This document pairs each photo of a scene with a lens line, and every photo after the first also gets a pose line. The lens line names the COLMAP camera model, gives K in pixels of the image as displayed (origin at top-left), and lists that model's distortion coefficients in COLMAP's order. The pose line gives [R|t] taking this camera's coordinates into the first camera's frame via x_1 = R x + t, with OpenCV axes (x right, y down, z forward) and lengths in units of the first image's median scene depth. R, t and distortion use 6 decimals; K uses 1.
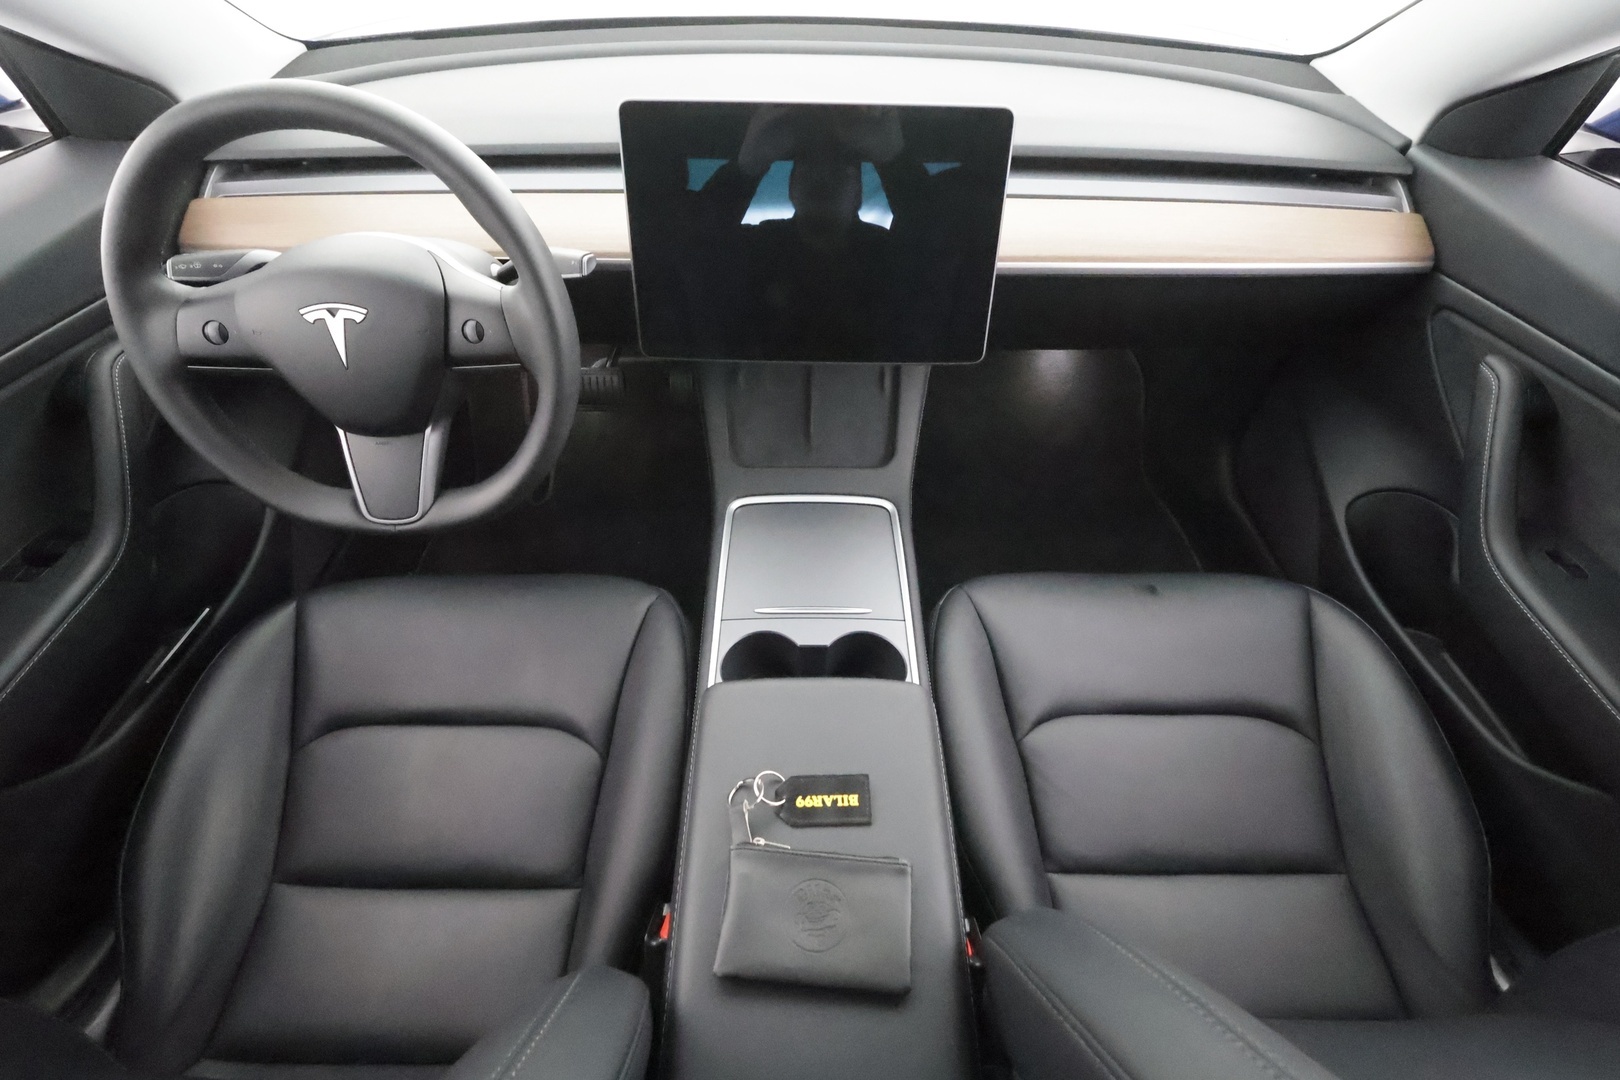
lens RADIAL K [[791.0, 0, 814.8], [0, 791.0, 539.2], [0, 0, 1]] dist [0.009160, -0.000748]
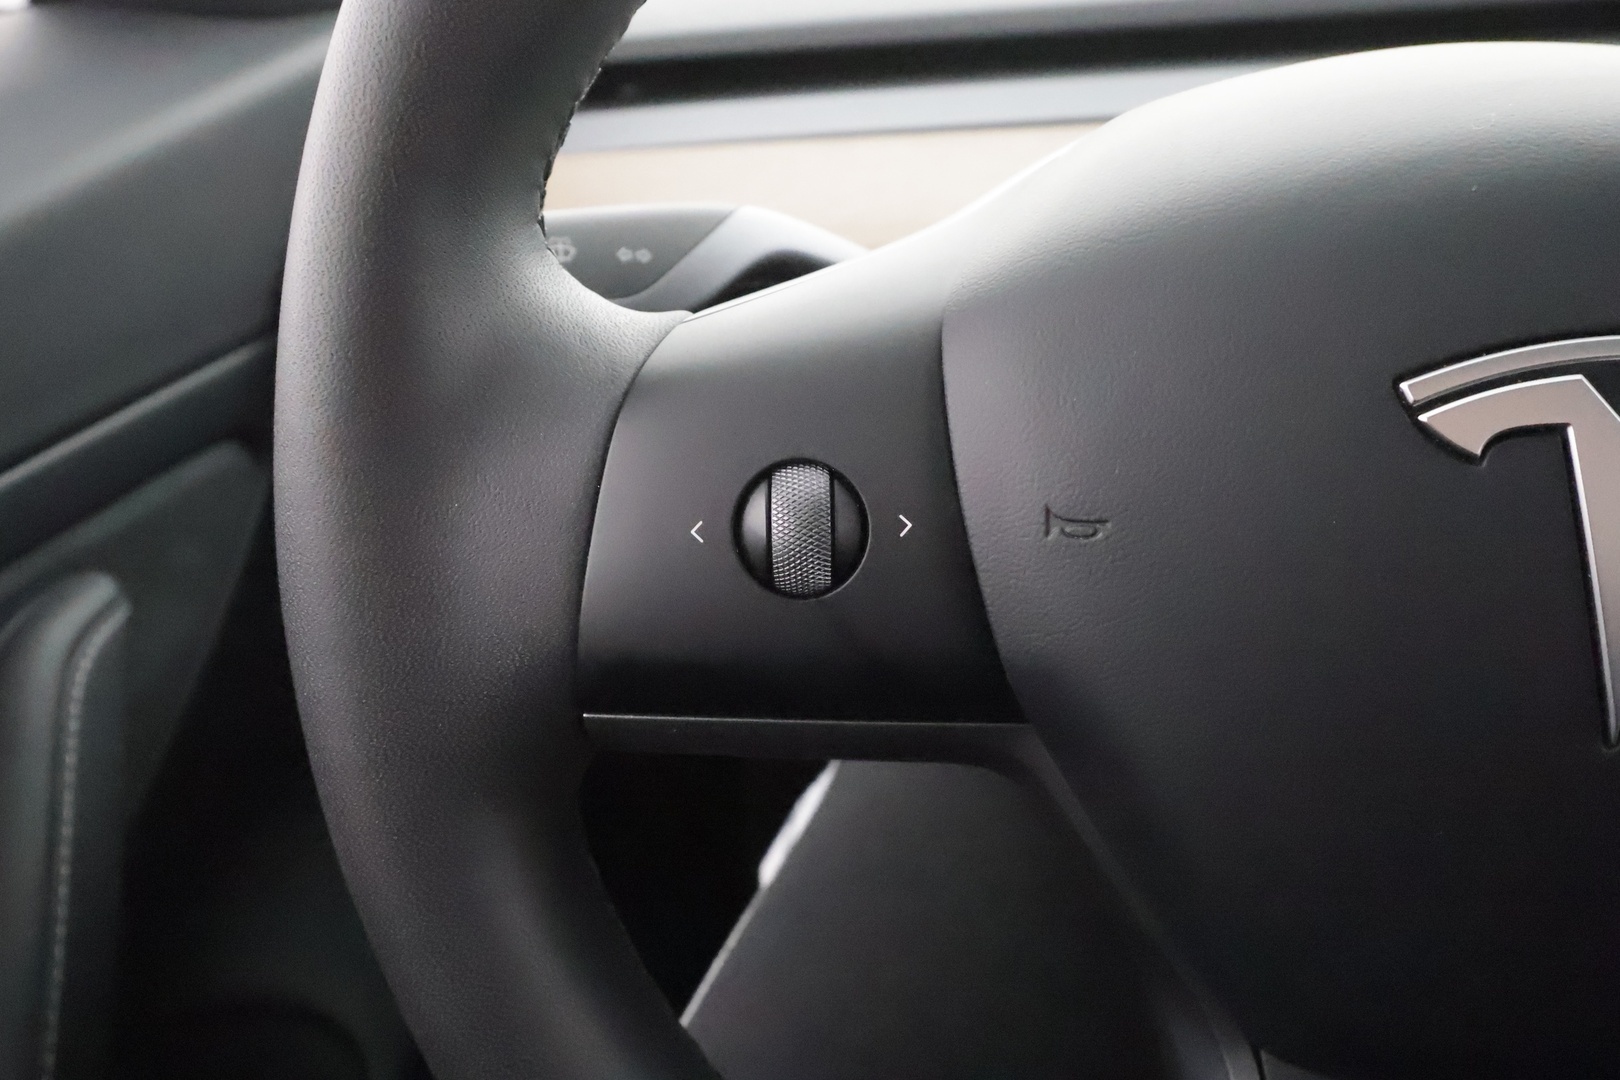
lens RADIAL K [[1289.9, 0, 806.6], [0, 1289.9, 536.5], [0, 0, 1]] dist [0.017499, -0.000166]
pose [[0.992326, -0.010419, -0.123209, -0.558803], [-0.021484, 0.966761, -0.254779, -0.144811], [0.121768, 0.255471, 0.959118, 0.568843]]
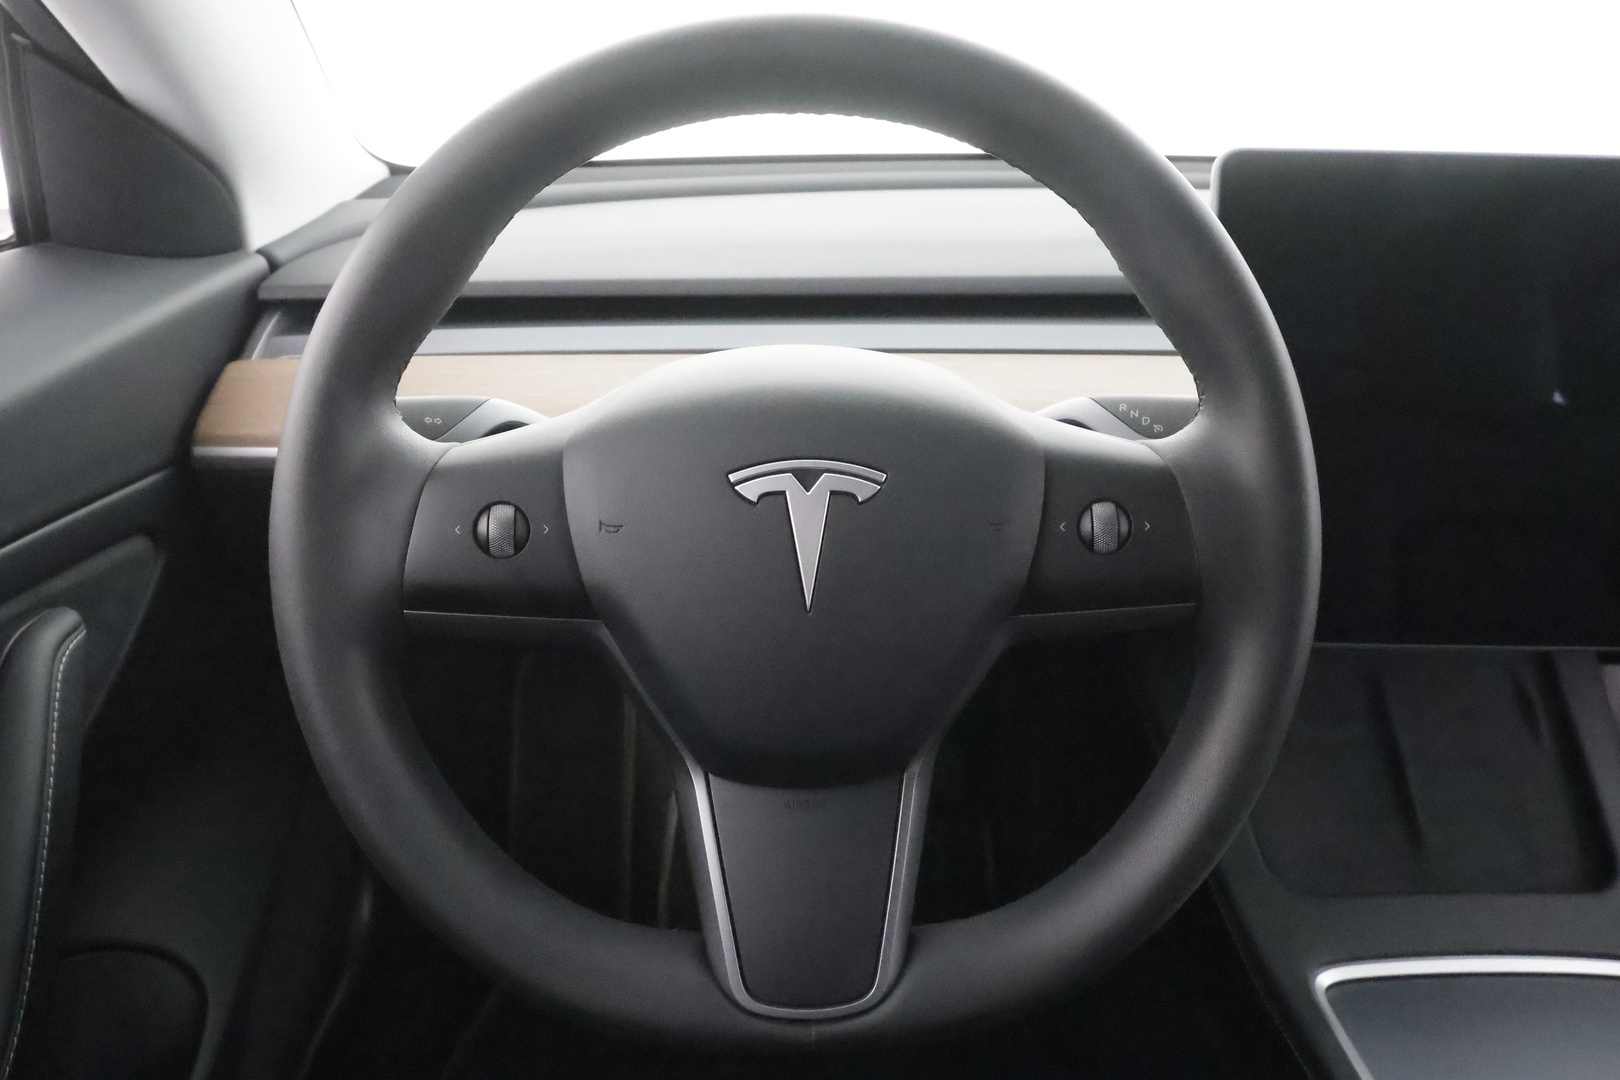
lens RADIAL K [[1289.9, 0, 800.1], [0, 1289.9, 529.9], [0, 0, 1]] dist [0.017499, -0.000166]
pose [[0.999333, -0.001120, 0.036511, -0.483951], [0.015472, 0.918413, -0.395320, 0.008906], [-0.033090, 0.395621, 0.917818, 0.288808]]
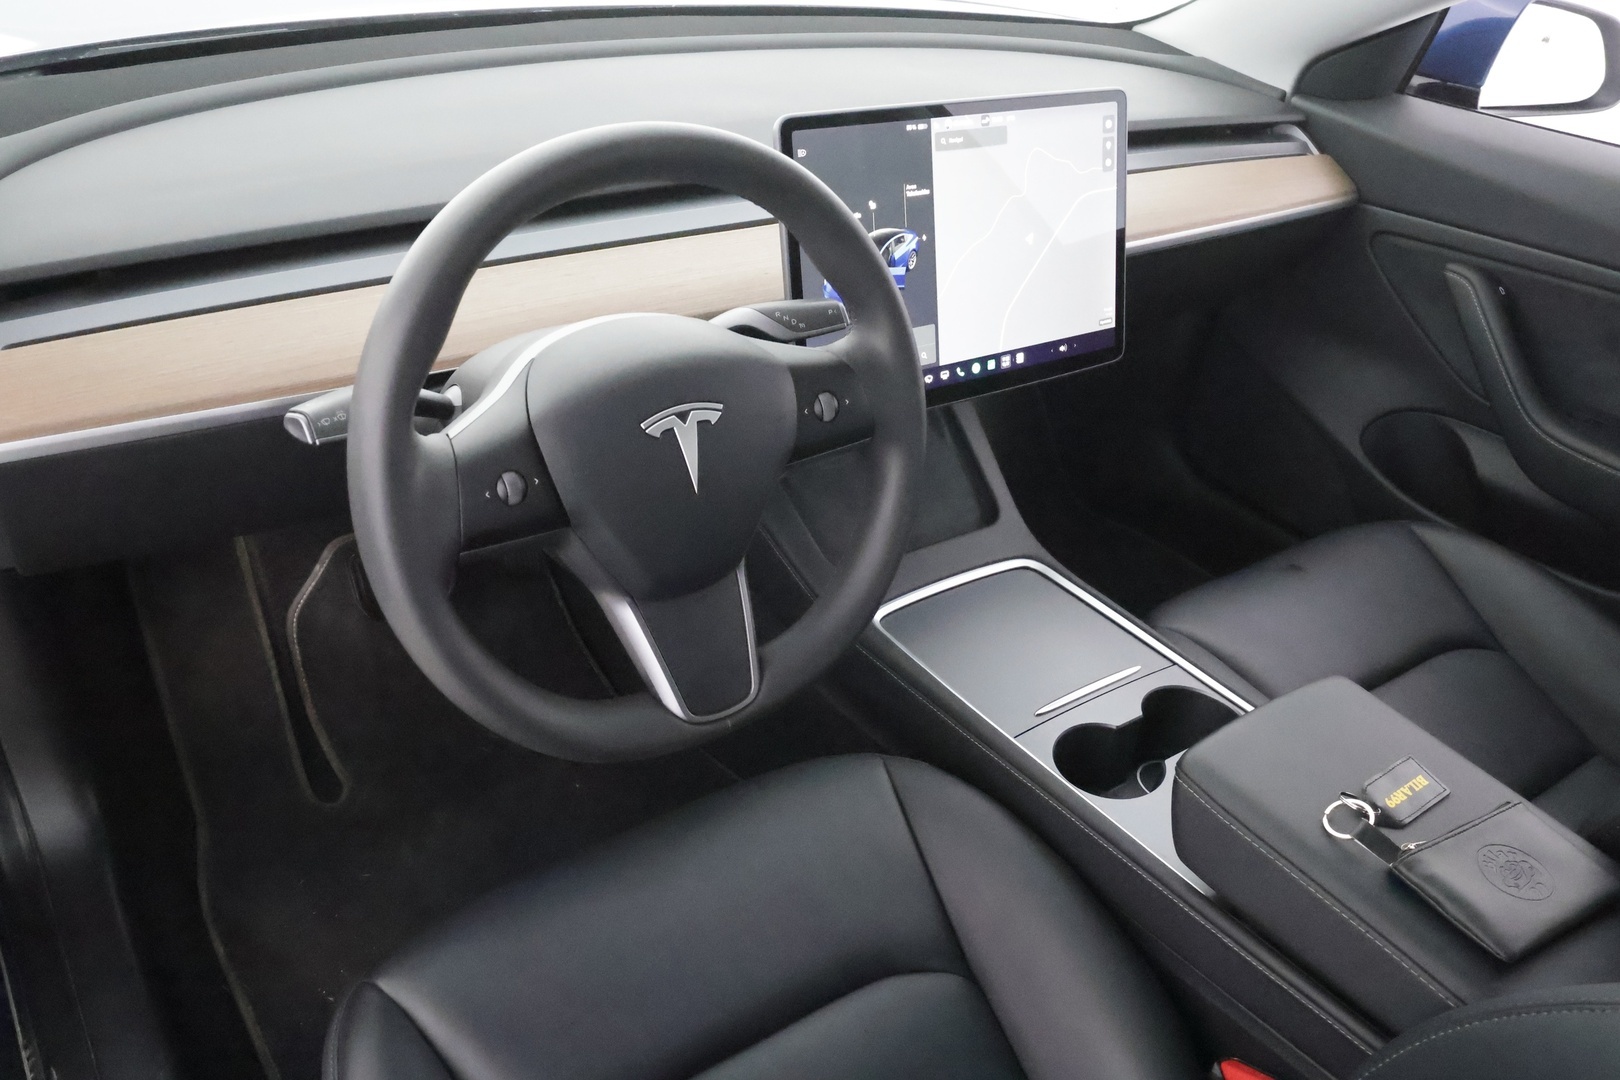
lens RADIAL K [[1289.9, 0, 802.0], [0, 1289.9, 541.9], [0, 0, 1]] dist [0.017499, -0.000166]
pose [[0.816537, -0.255340, 0.517754, -0.866511], [0.342701, 0.936135, -0.078793, -0.043147], [-0.464569, 0.241772, 0.851893, 0.007003]]
